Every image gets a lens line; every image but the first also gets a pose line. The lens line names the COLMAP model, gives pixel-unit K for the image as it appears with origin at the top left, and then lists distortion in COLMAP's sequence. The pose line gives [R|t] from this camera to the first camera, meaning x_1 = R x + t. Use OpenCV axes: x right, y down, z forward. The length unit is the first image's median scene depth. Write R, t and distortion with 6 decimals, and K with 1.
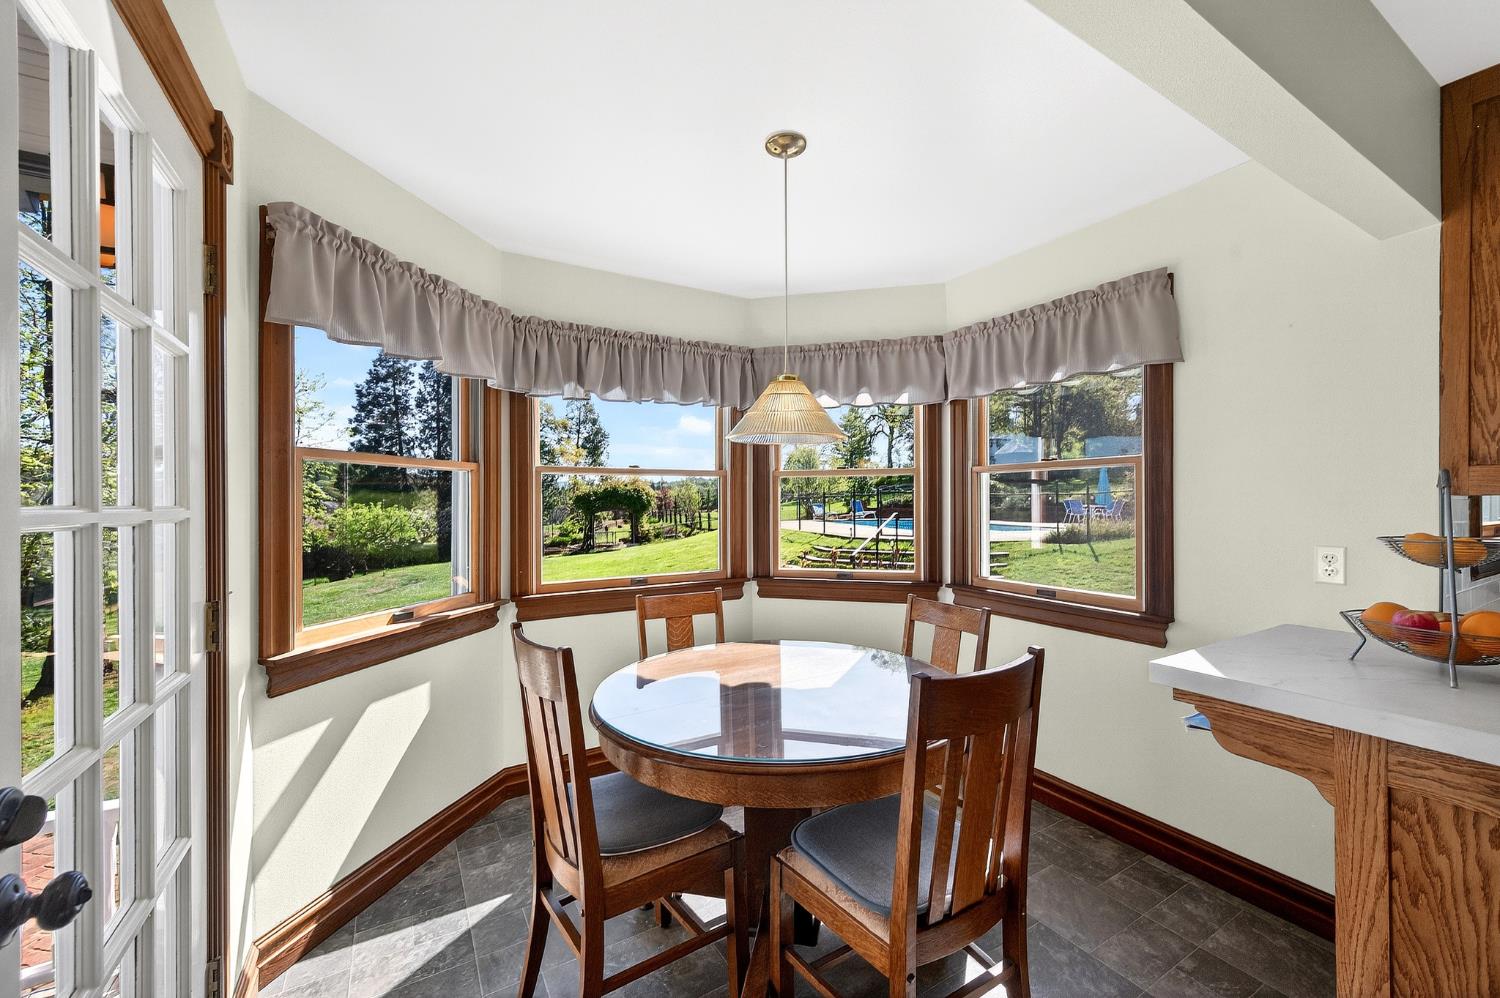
lens RADIAL K [[597.9, 0, 758.5], [0, 597.9, 506.0], [0, 0, 1]] dist [-0.000366, 0.000129]
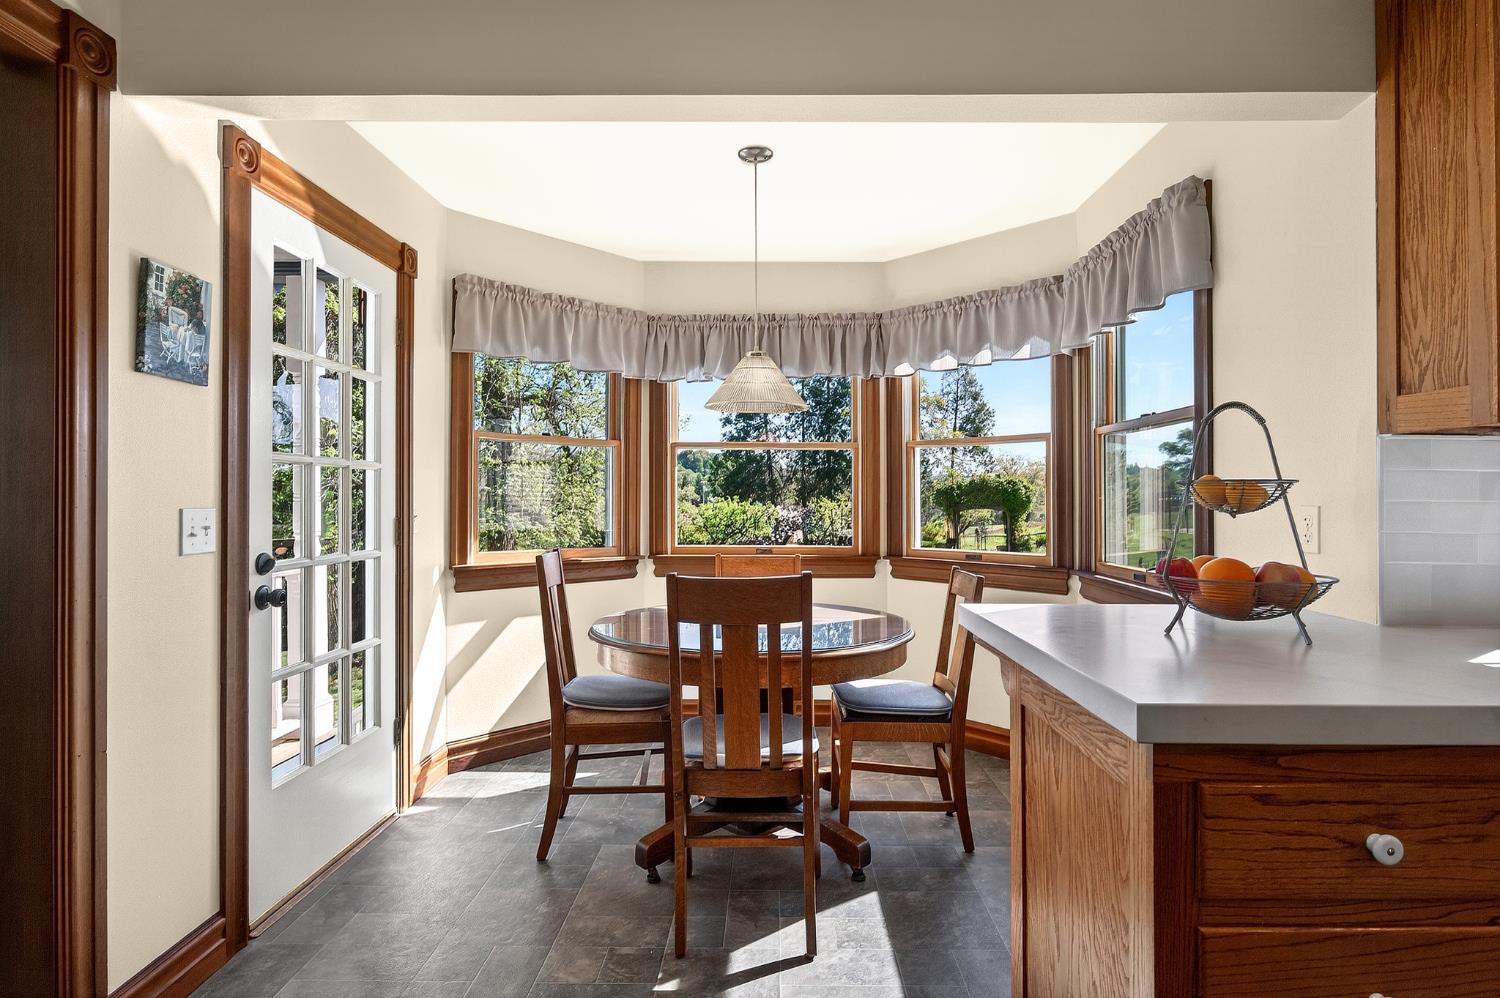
lens RADIAL K [[787.5, 0, 752.8], [0, 787.5, 492.5], [0, 0, 1]] dist [-0.026122, 0.000734]
pose [[0.834881, 0.005843, -0.550399, 0.534486], [-0.016294, 0.999768, -0.014103, 0.044586], [0.550189, 0.020742, 0.834783, -0.156913]]
